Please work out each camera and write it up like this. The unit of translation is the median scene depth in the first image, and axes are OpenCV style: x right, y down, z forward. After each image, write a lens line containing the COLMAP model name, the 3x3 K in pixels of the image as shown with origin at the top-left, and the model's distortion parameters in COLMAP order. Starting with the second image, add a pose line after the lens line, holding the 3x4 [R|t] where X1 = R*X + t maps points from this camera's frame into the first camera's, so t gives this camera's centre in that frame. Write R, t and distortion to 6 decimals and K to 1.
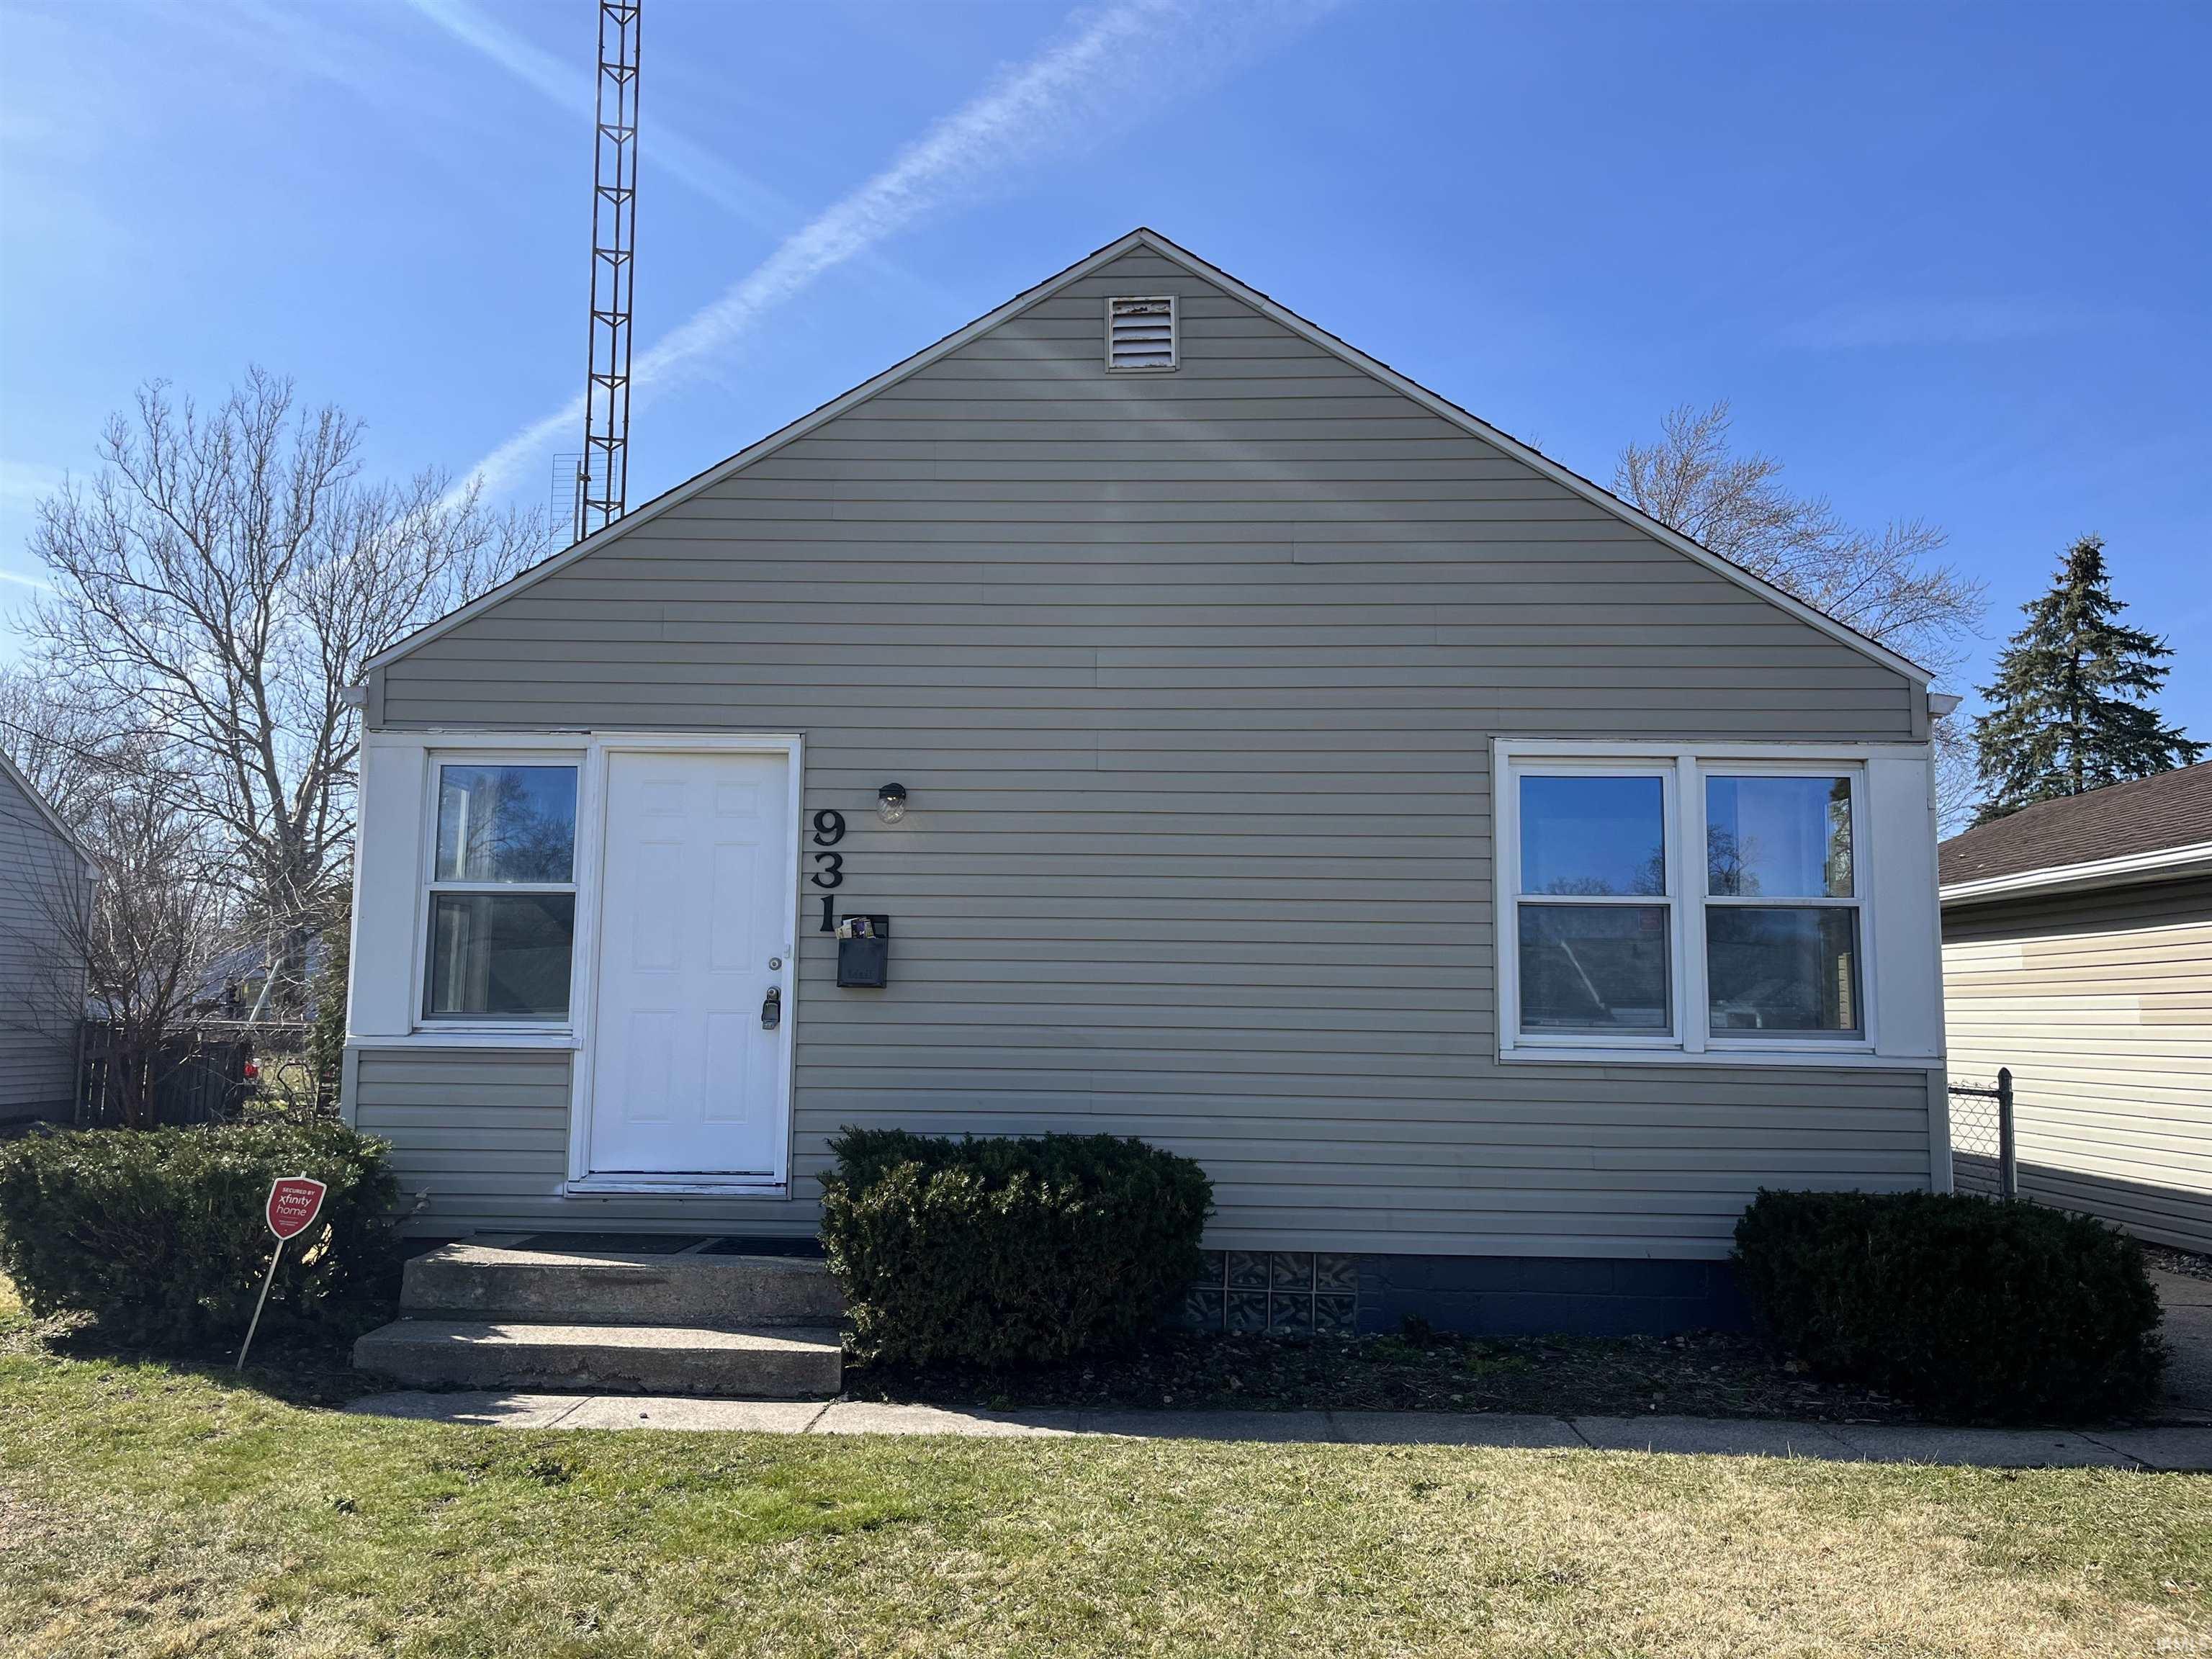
lens RADIAL K [[1718.8, 0, 1100.6], [0, 1718.8, 825.0], [0, 0, 1]] dist [0.016216, -0.001494]
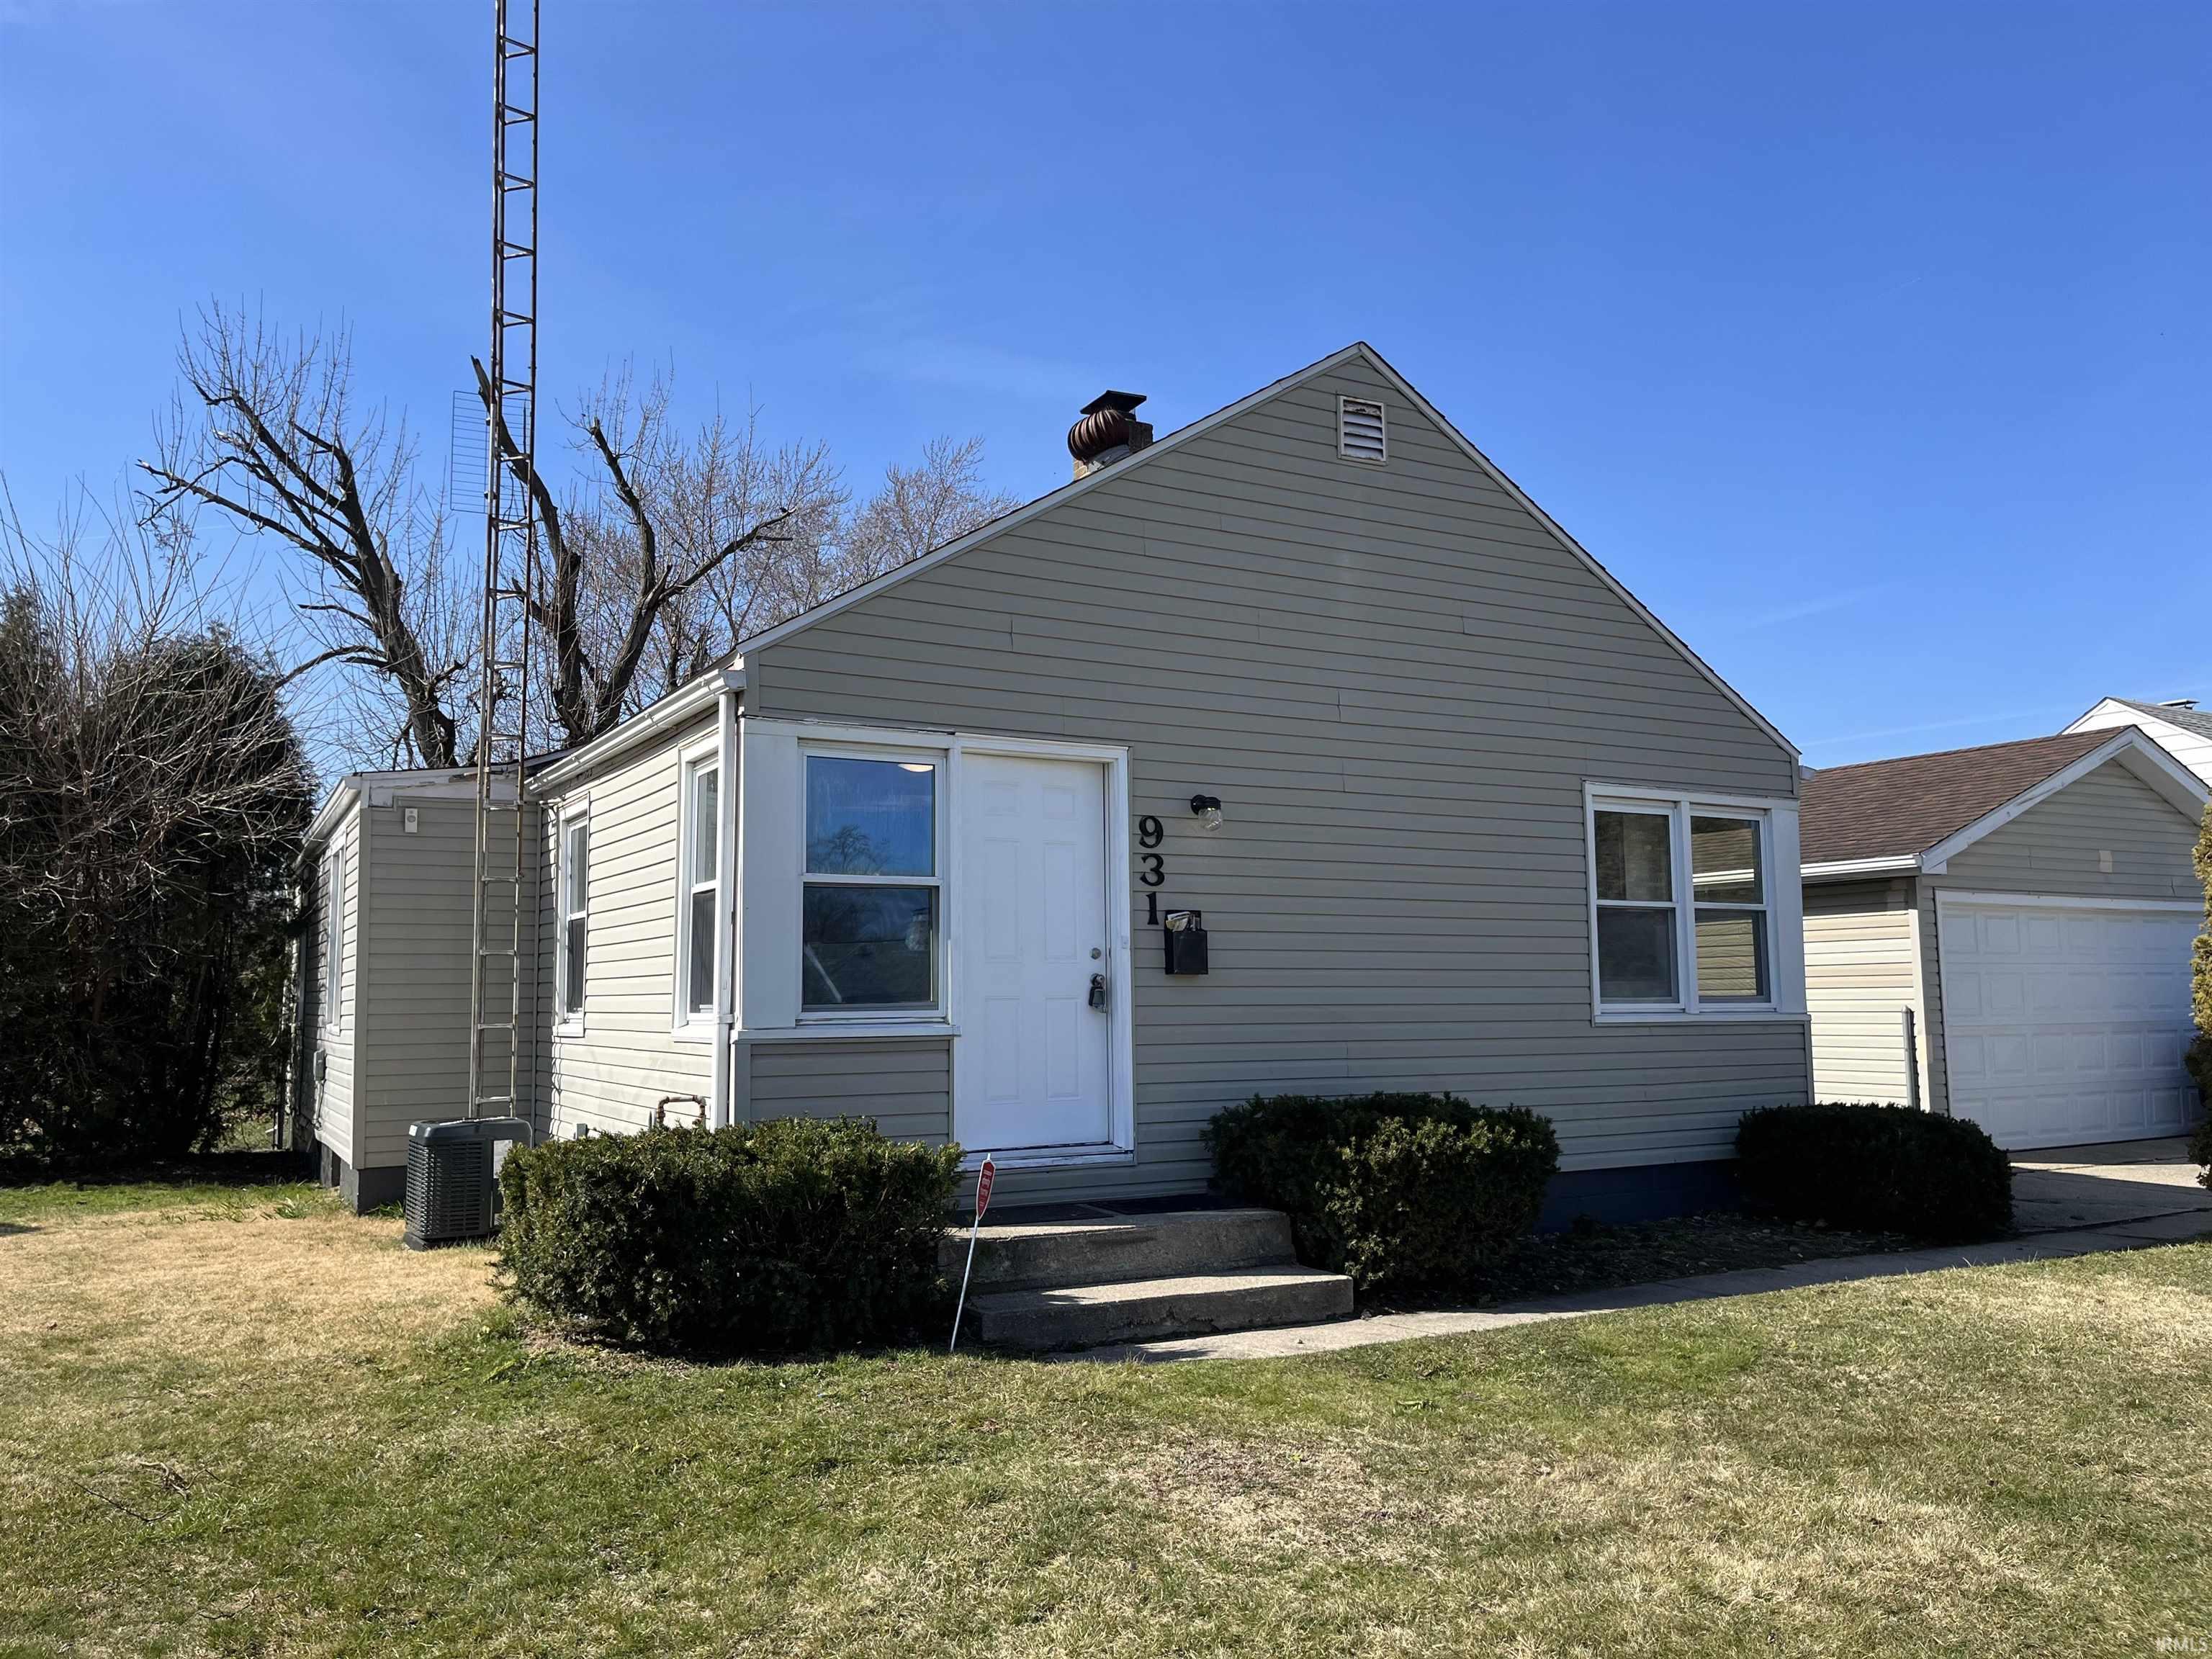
lens RADIAL K [[1718.8, 0, 1091.7], [0, 1718.8, 830.2], [0, 0, 1]] dist [0.016216, -0.001494]
pose [[0.848417, 0.032567, 0.528326, -0.785812], [-0.040513, 0.999173, 0.003467, -0.001897], [-0.527776, -0.024345, 0.849034, 0.070785]]
